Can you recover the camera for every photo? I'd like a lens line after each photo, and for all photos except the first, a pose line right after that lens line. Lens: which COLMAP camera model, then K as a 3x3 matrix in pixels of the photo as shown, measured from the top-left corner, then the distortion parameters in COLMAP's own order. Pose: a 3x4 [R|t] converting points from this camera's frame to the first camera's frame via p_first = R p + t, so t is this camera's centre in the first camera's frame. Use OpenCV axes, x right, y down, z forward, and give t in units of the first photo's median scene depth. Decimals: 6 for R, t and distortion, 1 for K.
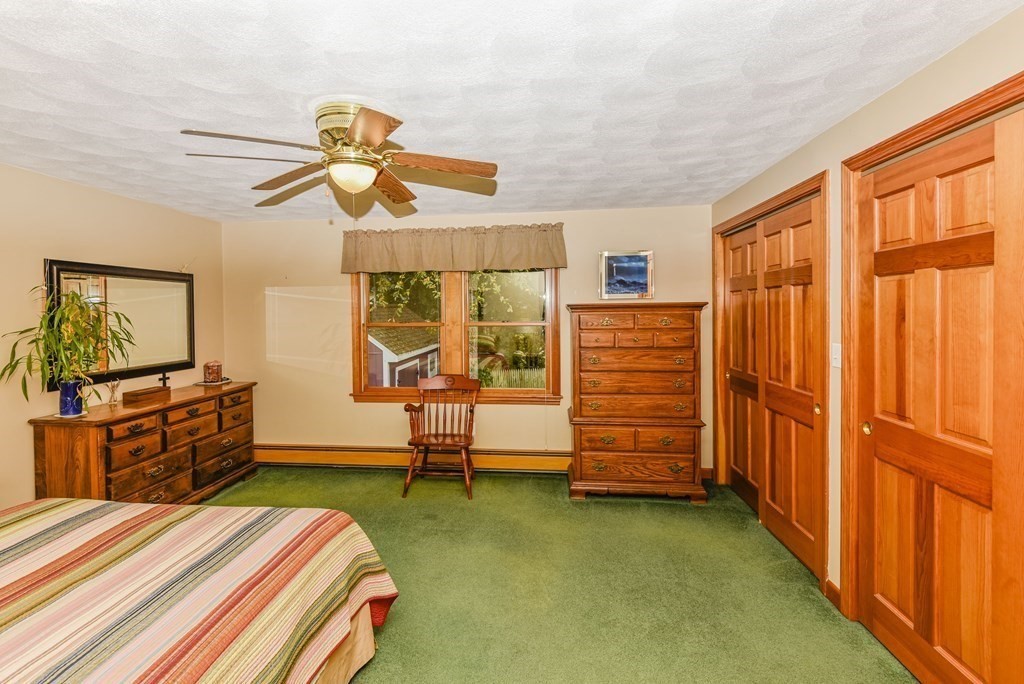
lens RADIAL K [[487.8, 0, 507.9], [0, 487.8, 318.1], [0, 0, 1]] dist [-0.000380, -0.001980]
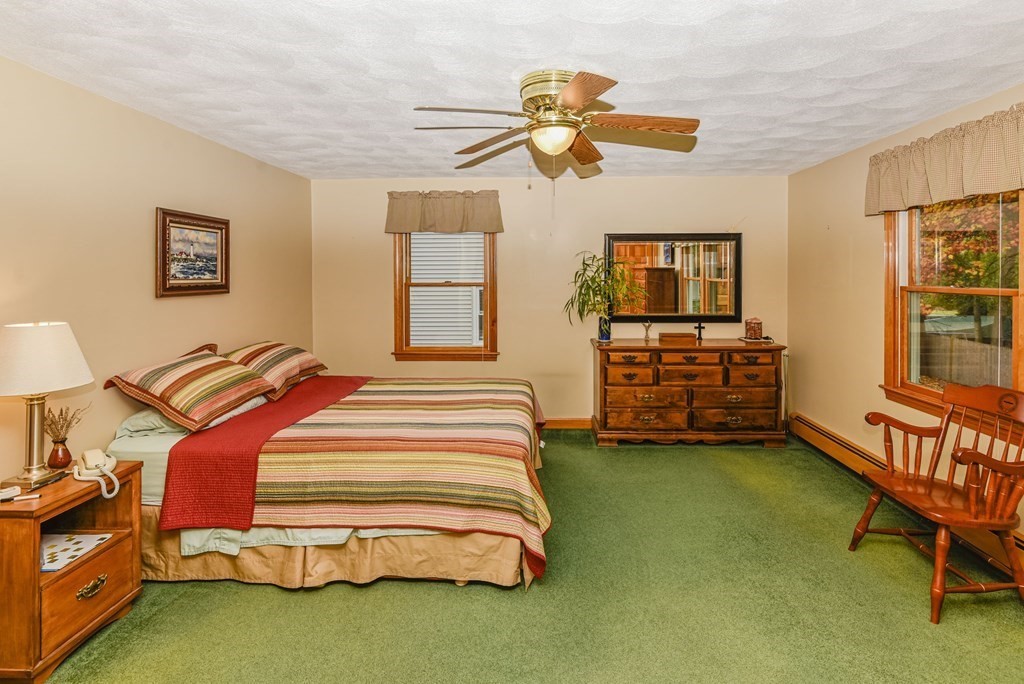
lens RADIAL K [[519.9, 0, 549.8], [0, 519.9, 276.5], [0, 0, 1]] dist [0.001900, -0.000147]
pose [[0.043884, 0.013236, -0.998949, 0.505773], [-0.013240, 0.999832, 0.012666, -0.006759], [0.998949, 0.012670, 0.044051, 0.599451]]
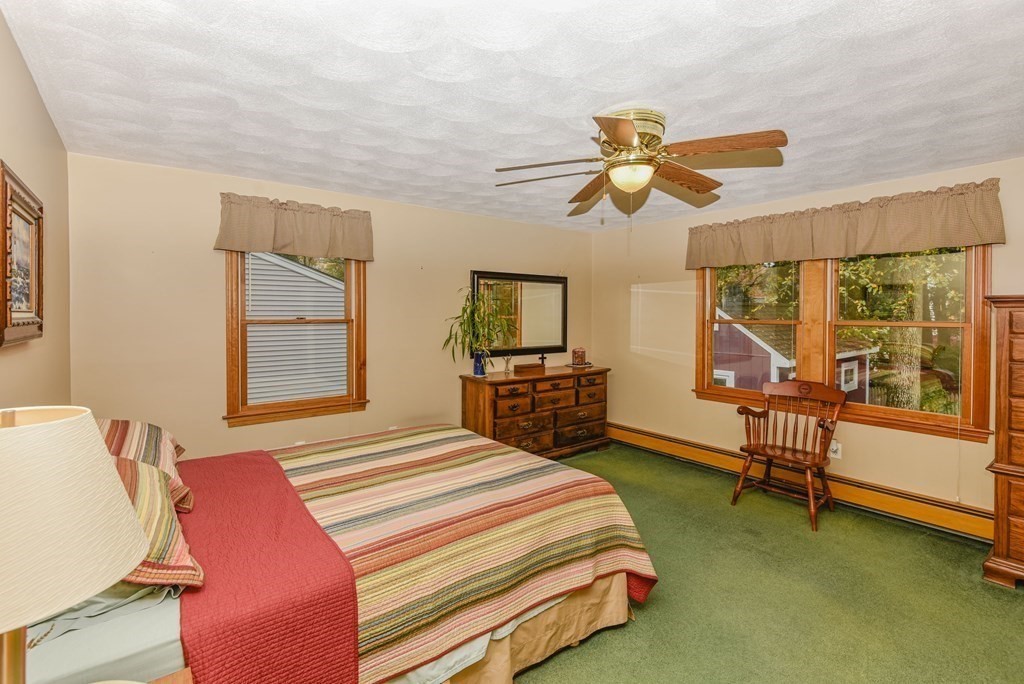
lens RADIAL K [[487.8, 0, 507.9], [0, 487.8, 318.1], [0, 0, 1]] dist [-0.000380, -0.001980]
pose [[0.680876, 0.015830, -0.732228, 0.186544], [-0.018786, 0.999815, 0.004146, 0.014128], [0.732158, 0.010933, 0.681047, 0.044204]]
